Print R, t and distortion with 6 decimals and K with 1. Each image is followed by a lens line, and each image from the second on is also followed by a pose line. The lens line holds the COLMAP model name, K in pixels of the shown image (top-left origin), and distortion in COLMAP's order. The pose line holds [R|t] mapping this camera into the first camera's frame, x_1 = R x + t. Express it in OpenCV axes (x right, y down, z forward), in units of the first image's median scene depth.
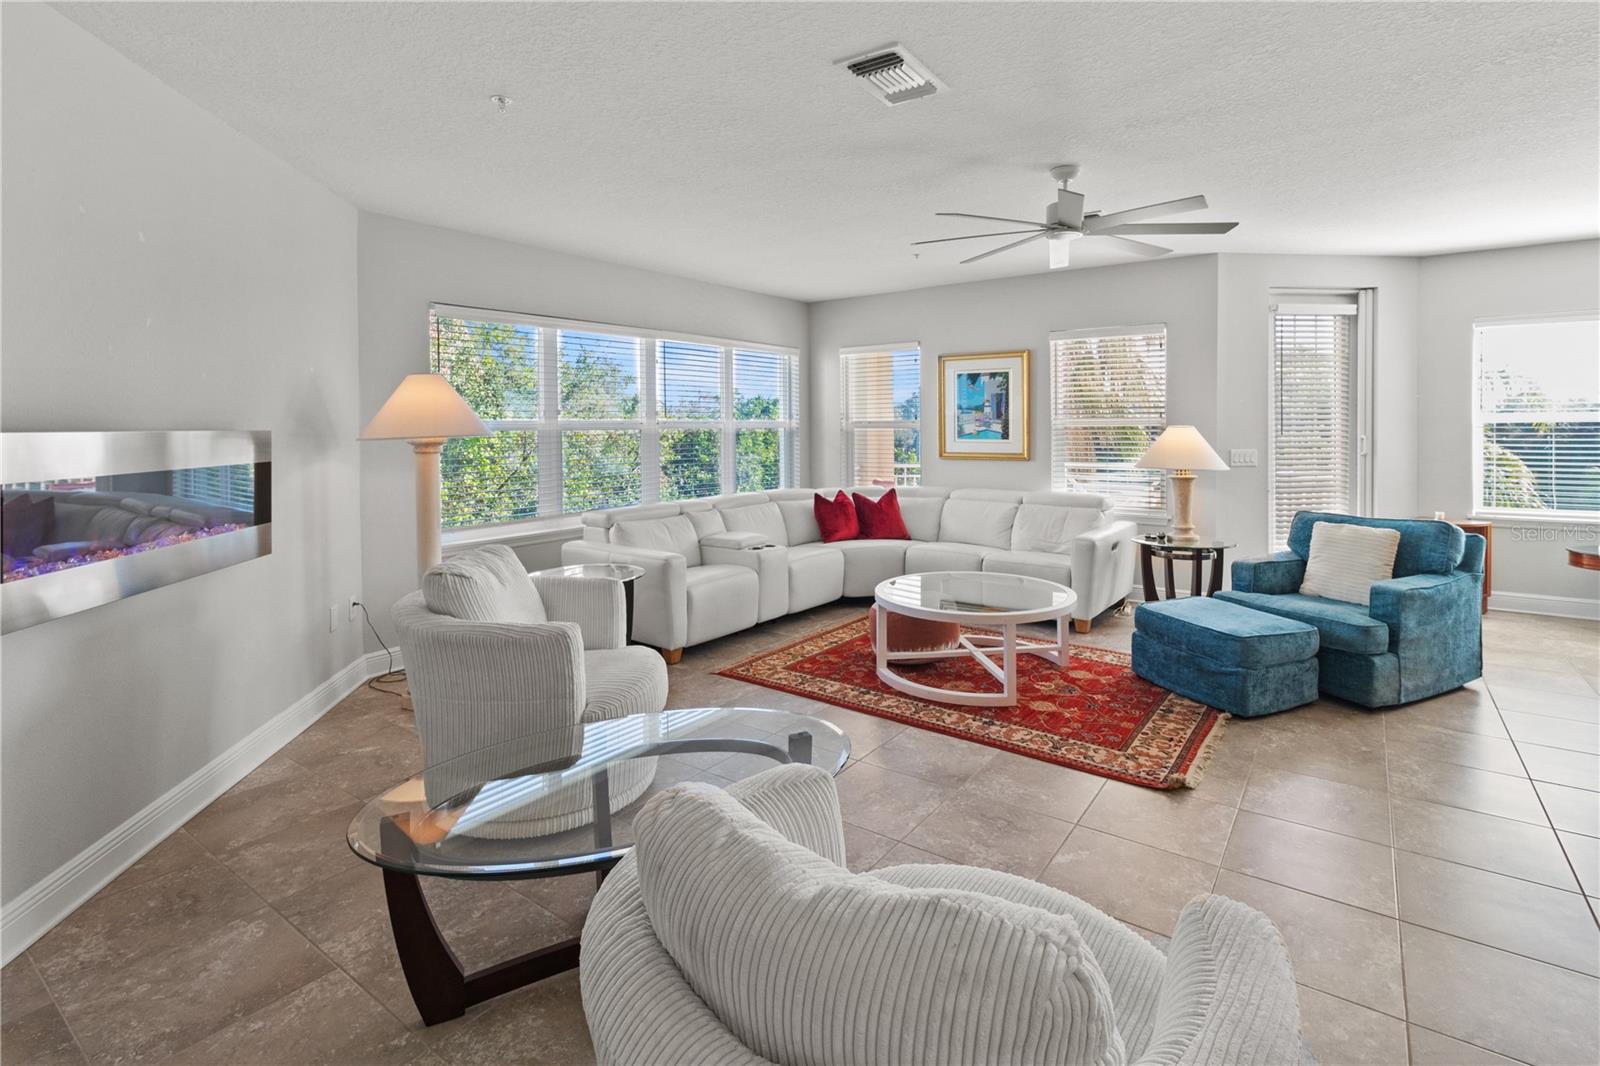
lens RADIAL K [[774.5, 0, 799.6], [0, 774.5, 432.1], [0, 0, 1]] dist [-0.000318, 0.000033]
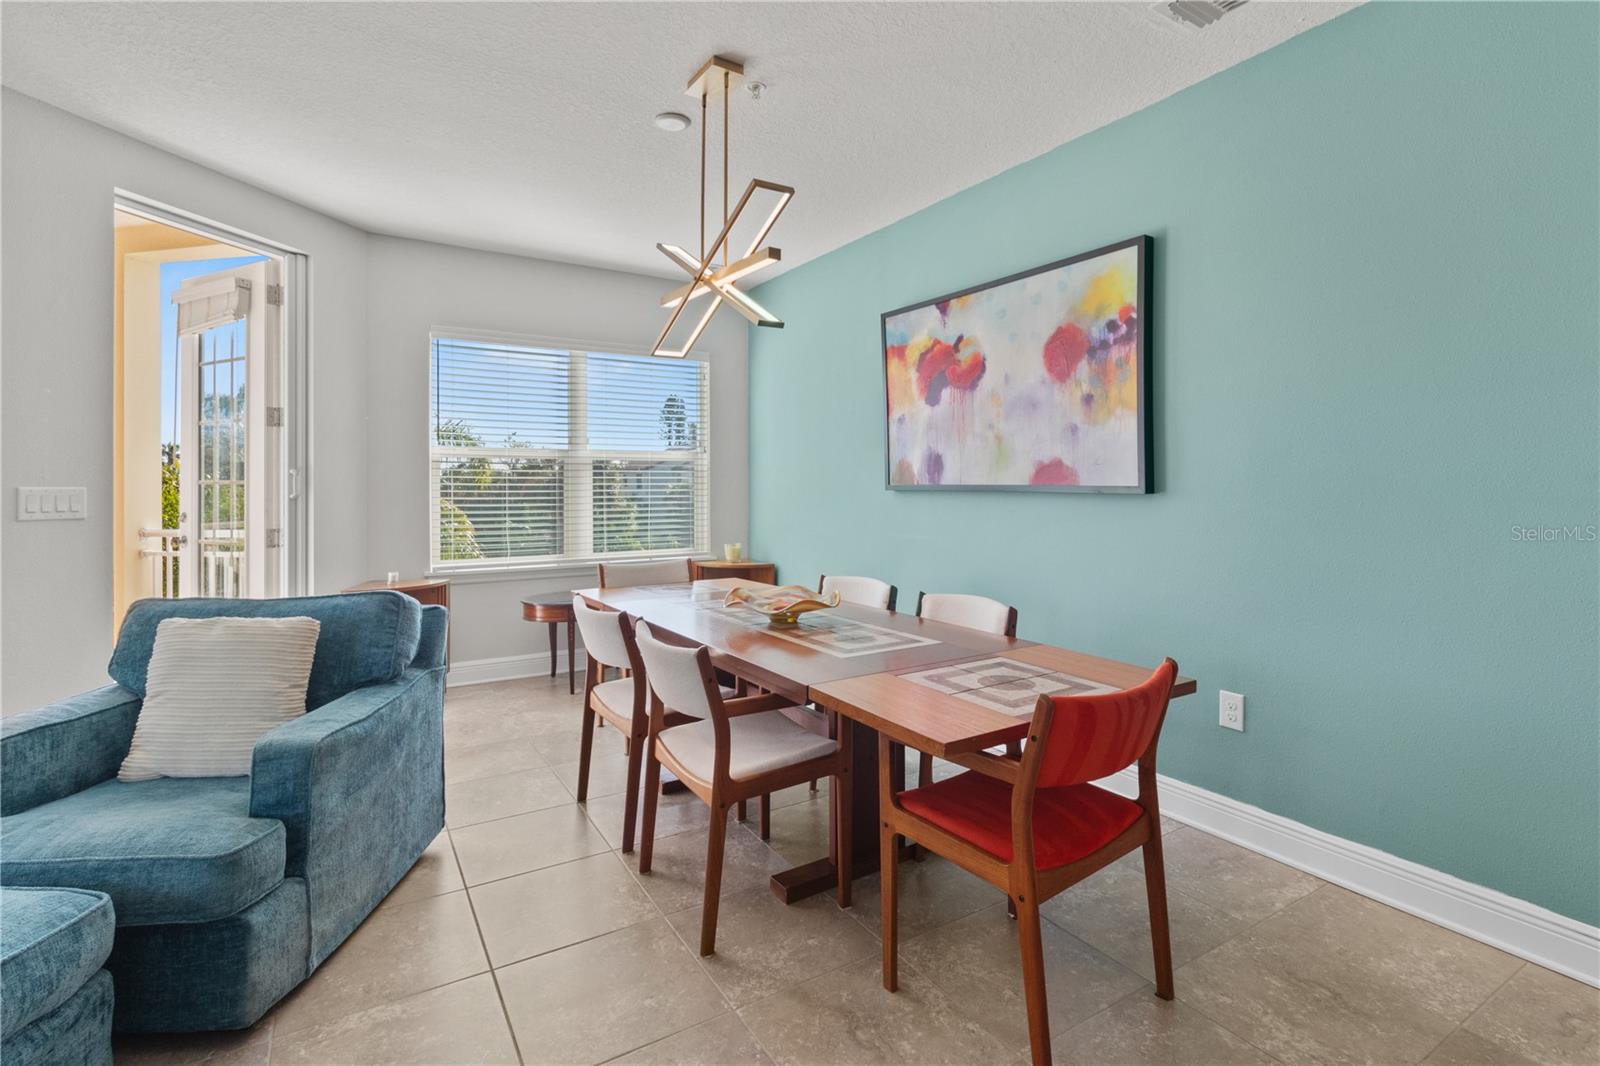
lens RADIAL K [[764.2, 0, 806.5], [0, 764.2, 486.5], [0, 0, 1]] dist [-0.000367, 0.000420]
pose [[0.386548, 0.007058, 0.922242, 0.414270], [0.008671, 0.999899, -0.011287, 0.044310], [-0.922229, 0.012359, 0.386448, 0.478647]]
